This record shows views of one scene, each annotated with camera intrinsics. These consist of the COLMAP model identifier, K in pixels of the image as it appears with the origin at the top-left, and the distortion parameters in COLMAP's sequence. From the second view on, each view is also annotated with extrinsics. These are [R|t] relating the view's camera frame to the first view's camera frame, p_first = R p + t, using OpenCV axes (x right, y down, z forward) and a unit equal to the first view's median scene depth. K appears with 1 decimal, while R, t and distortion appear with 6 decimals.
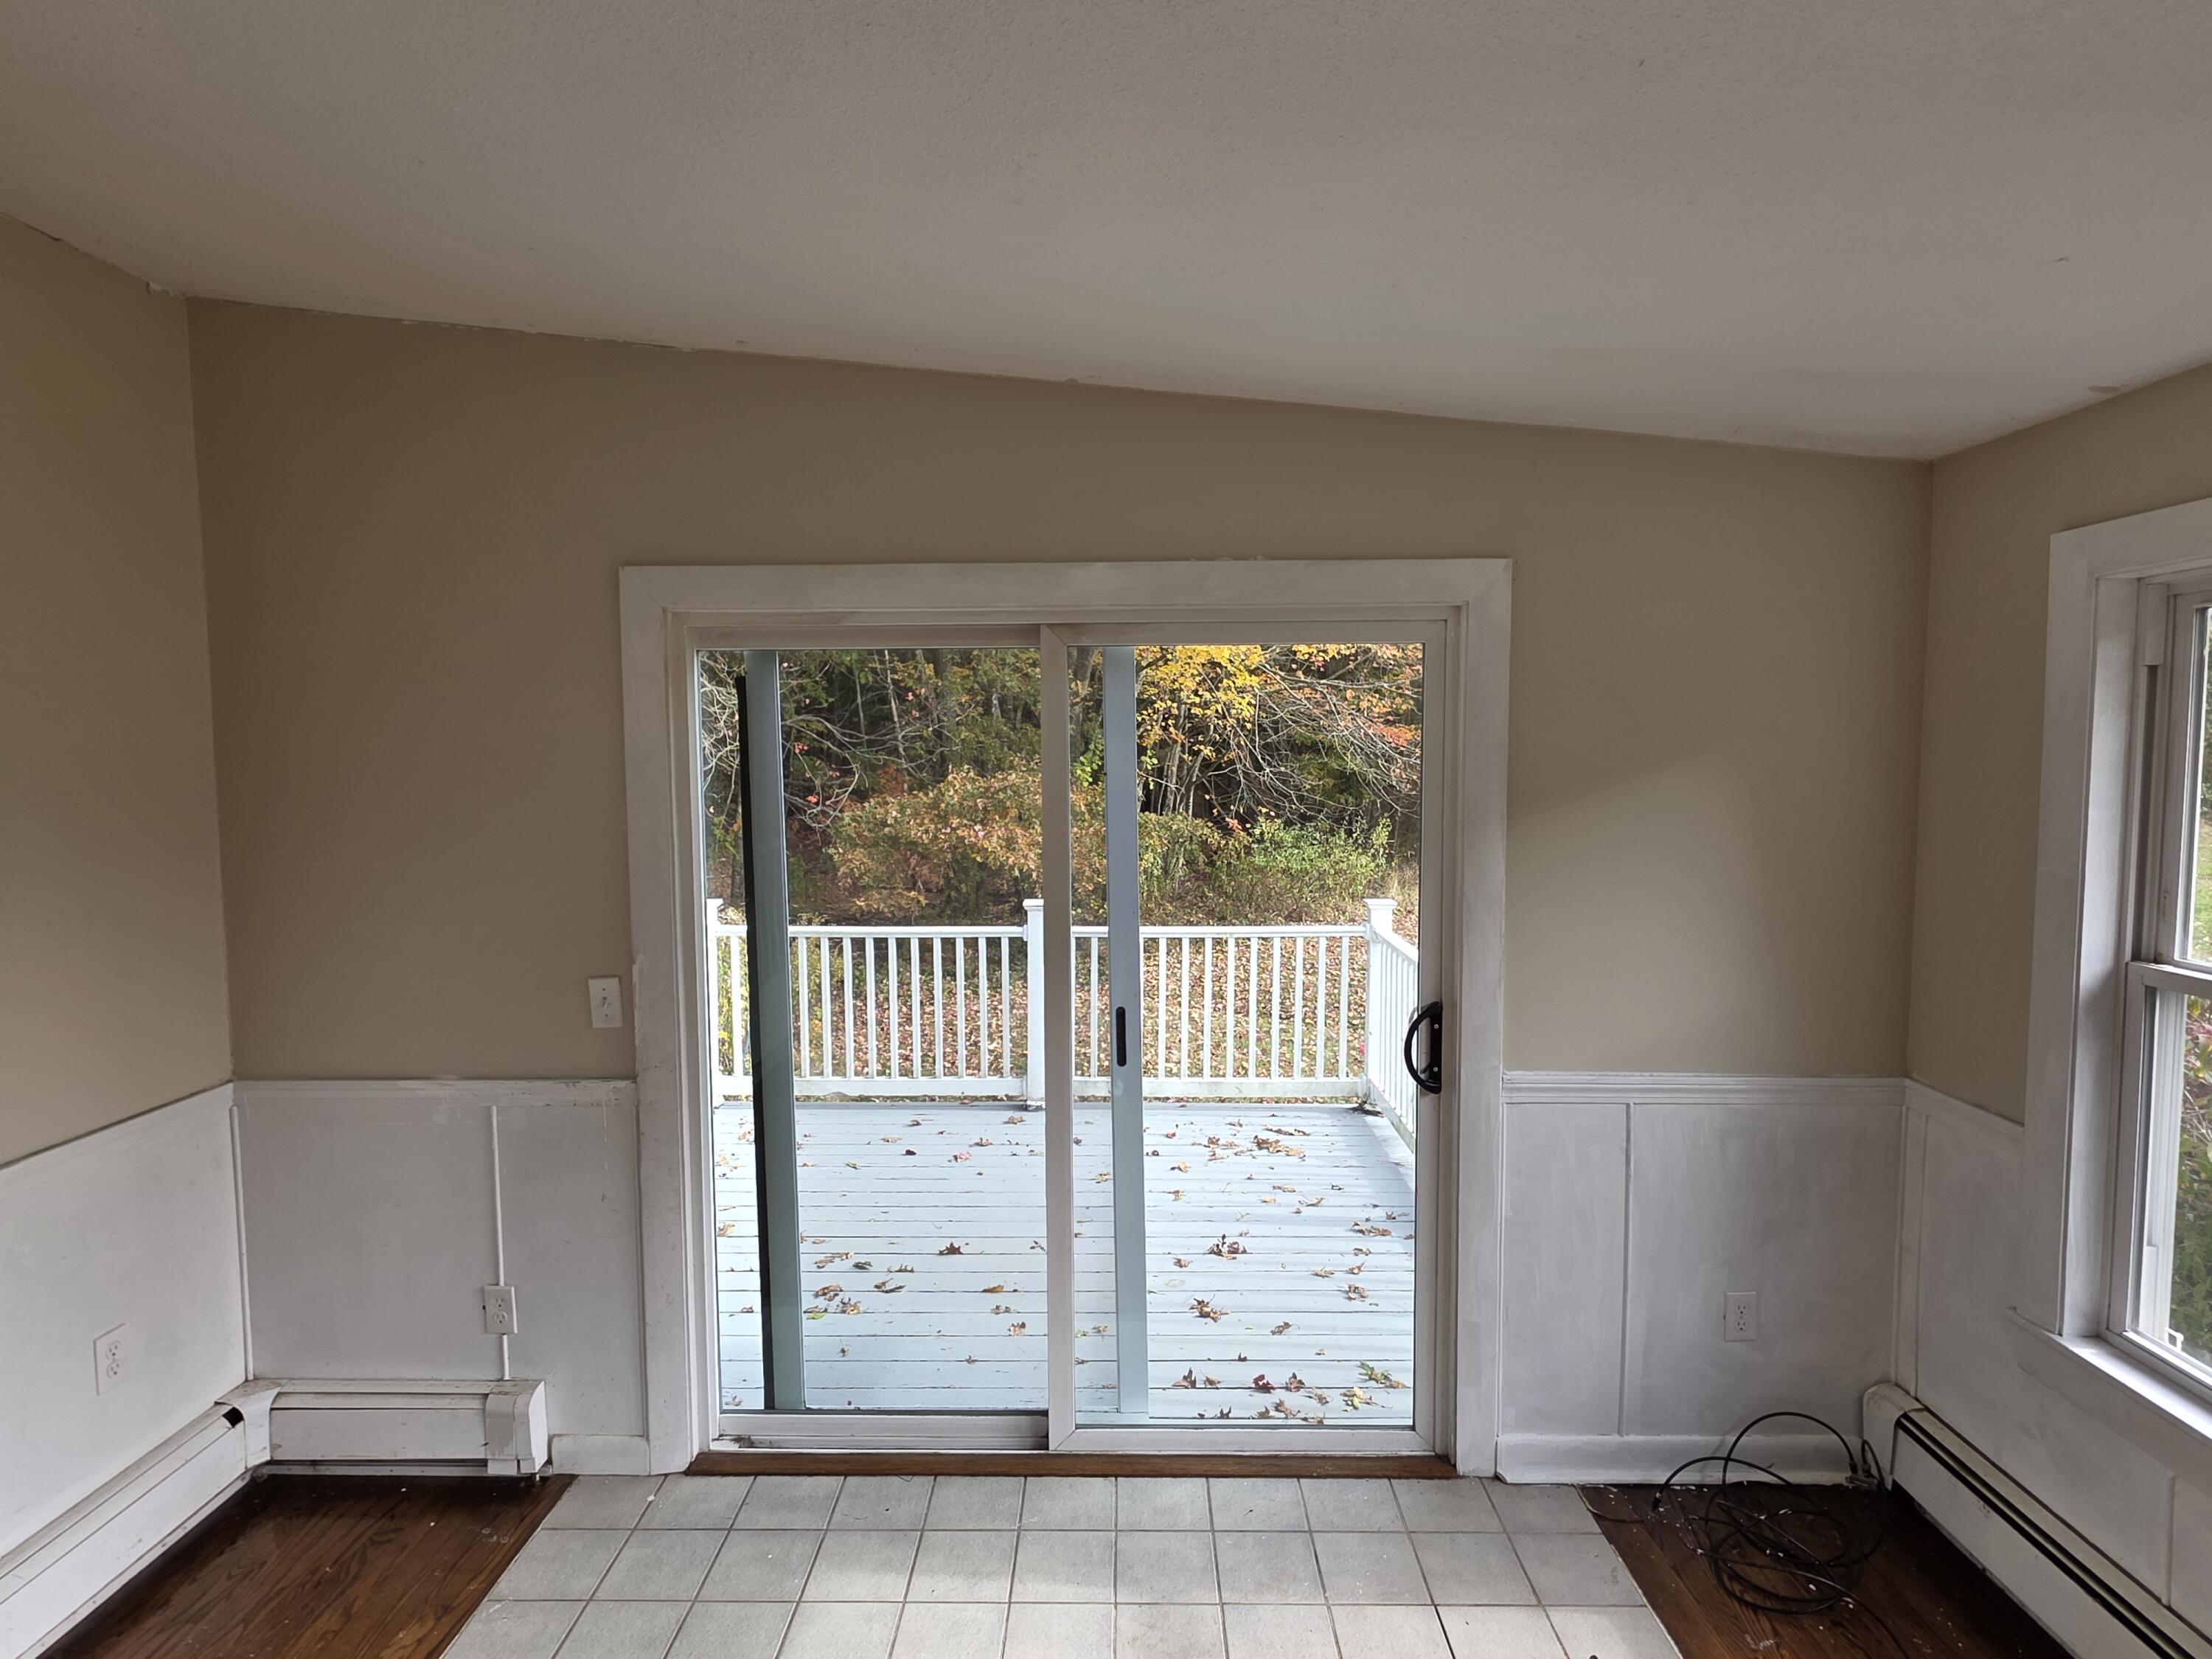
lens RADIAL K [[1152.1, 0, 1100.4], [0, 1152.1, 827.8], [0, 0, 1]] dist [0.000745, -0.000483]
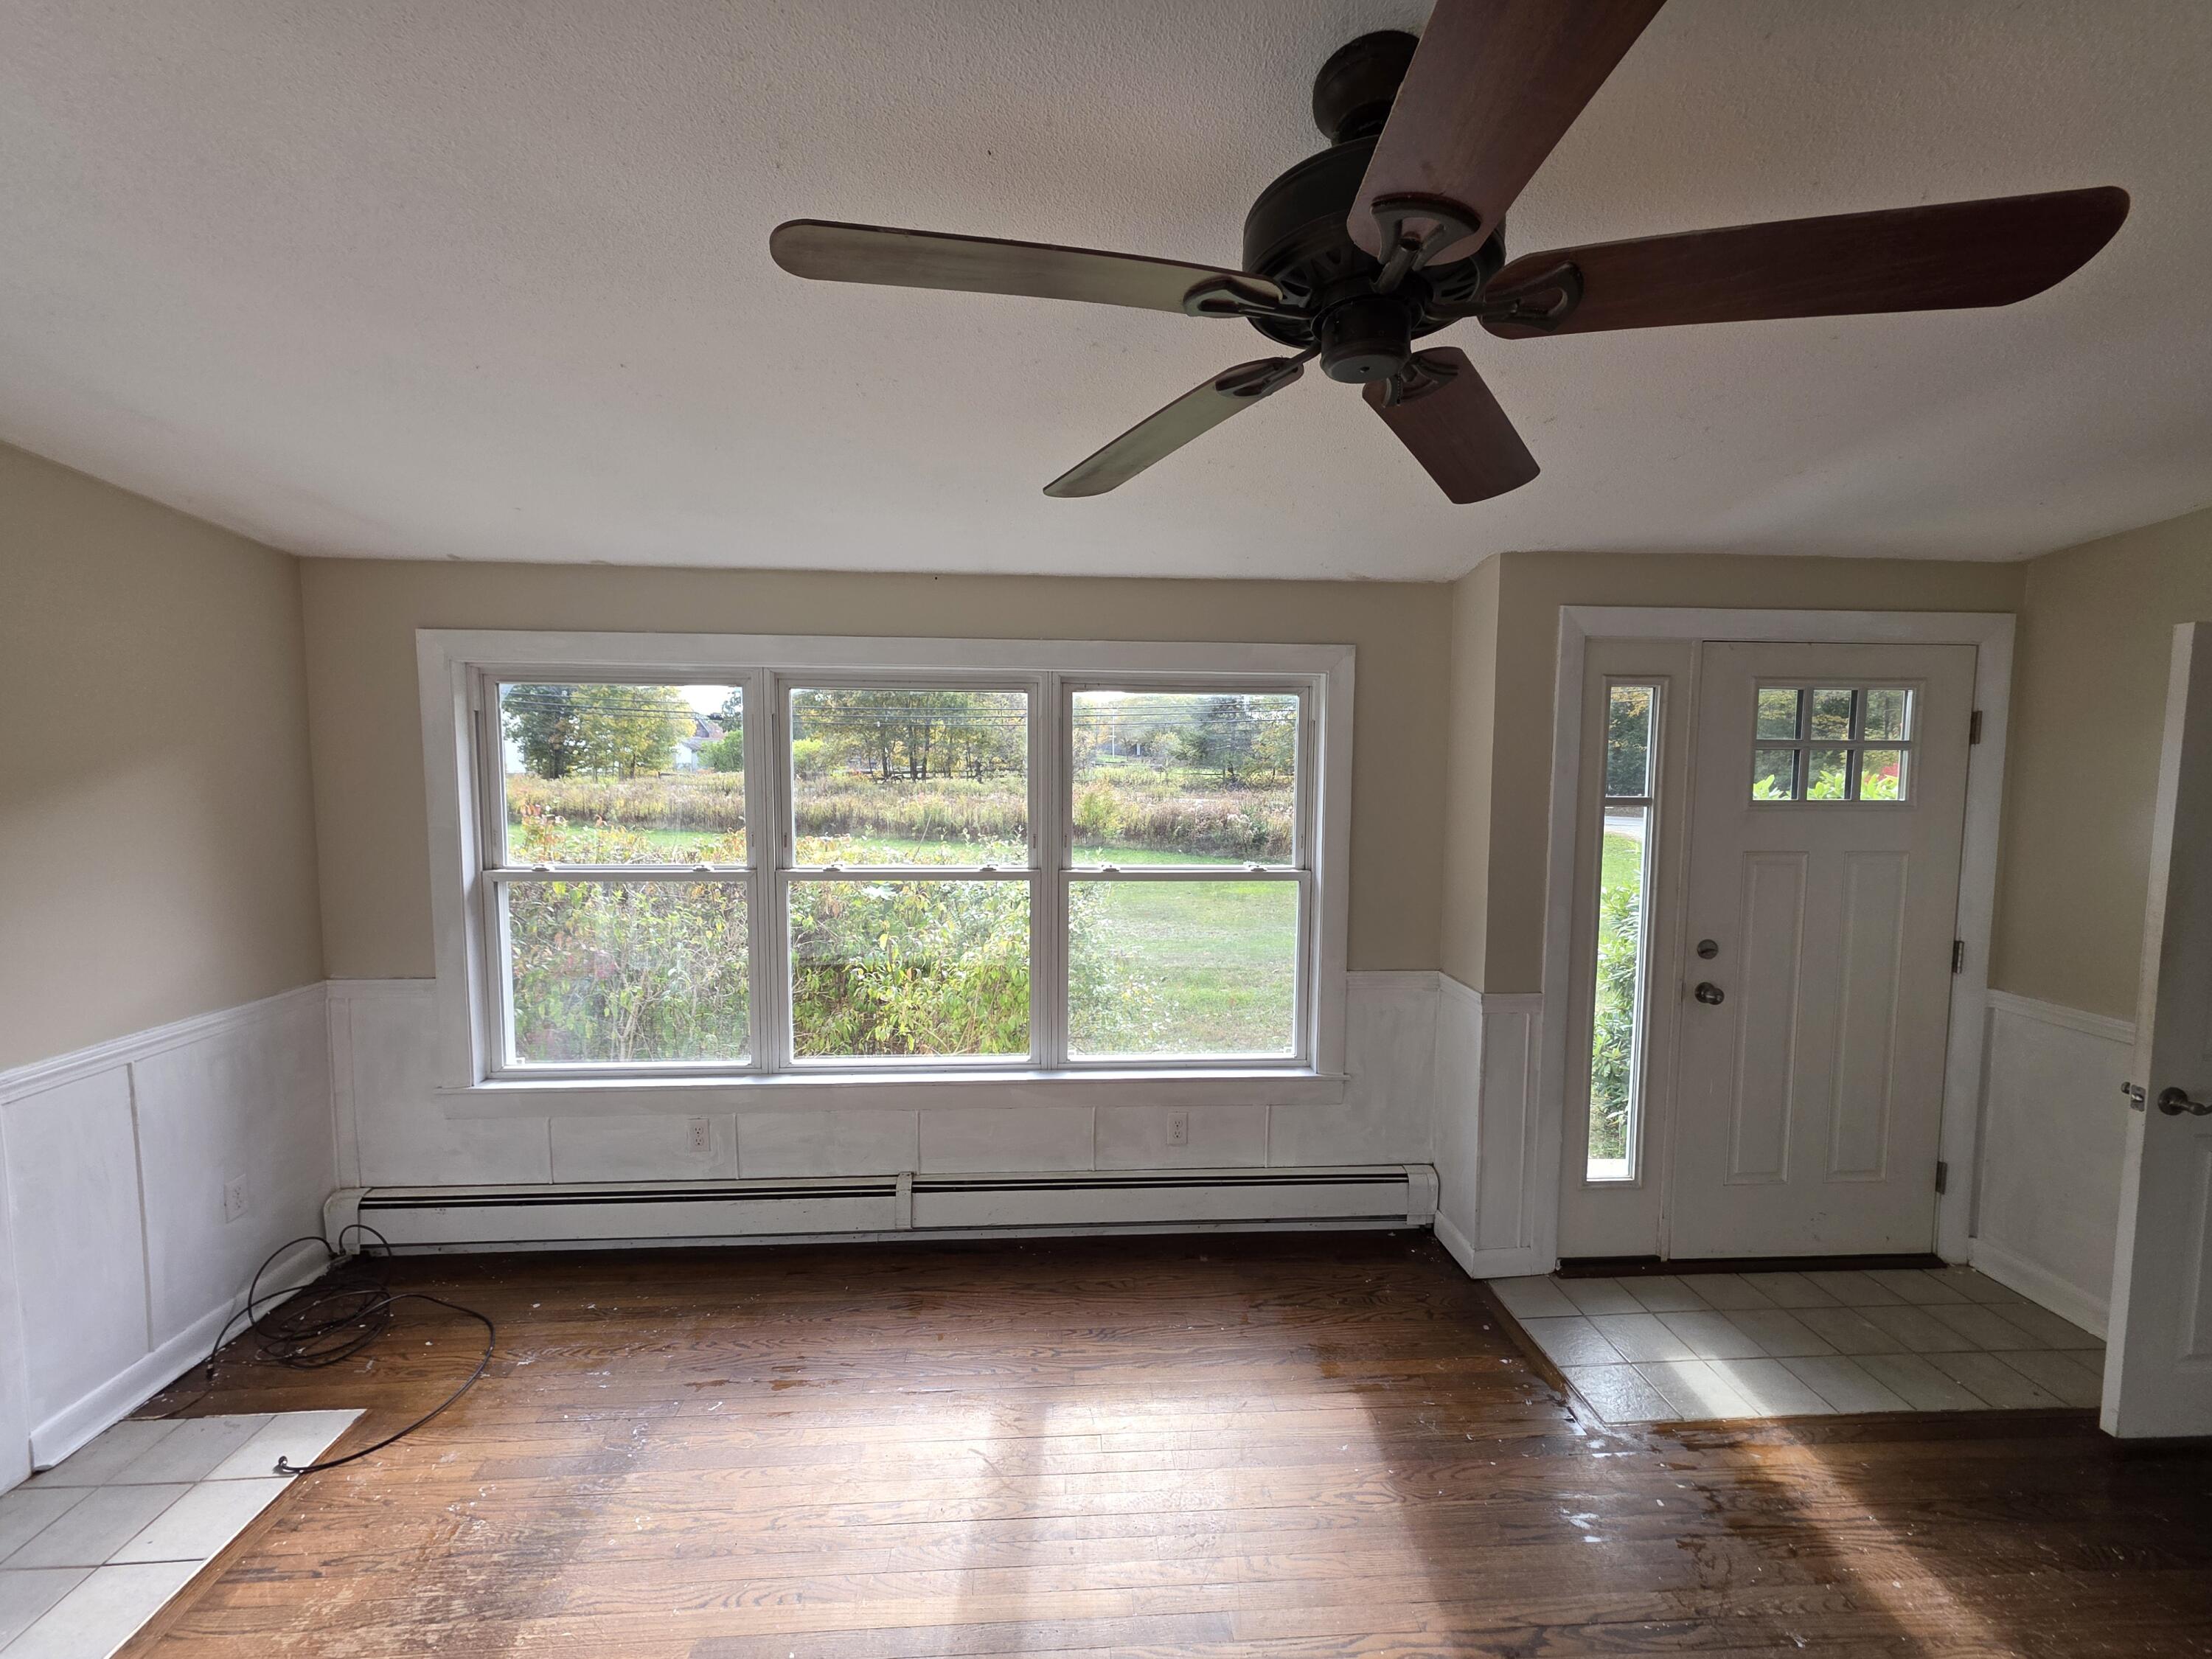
lens RADIAL K [[878.2, 0, 1102.0], [0, 878.2, 828.4], [0, 0, 1]] dist [-0.001502, 0.000670]
pose [[-0.088488, -0.069998, 0.993615, -0.488315], [0.062143, 0.995197, 0.075644, 0.002796], [-0.994137, 0.068440, -0.083713, 0.104937]]
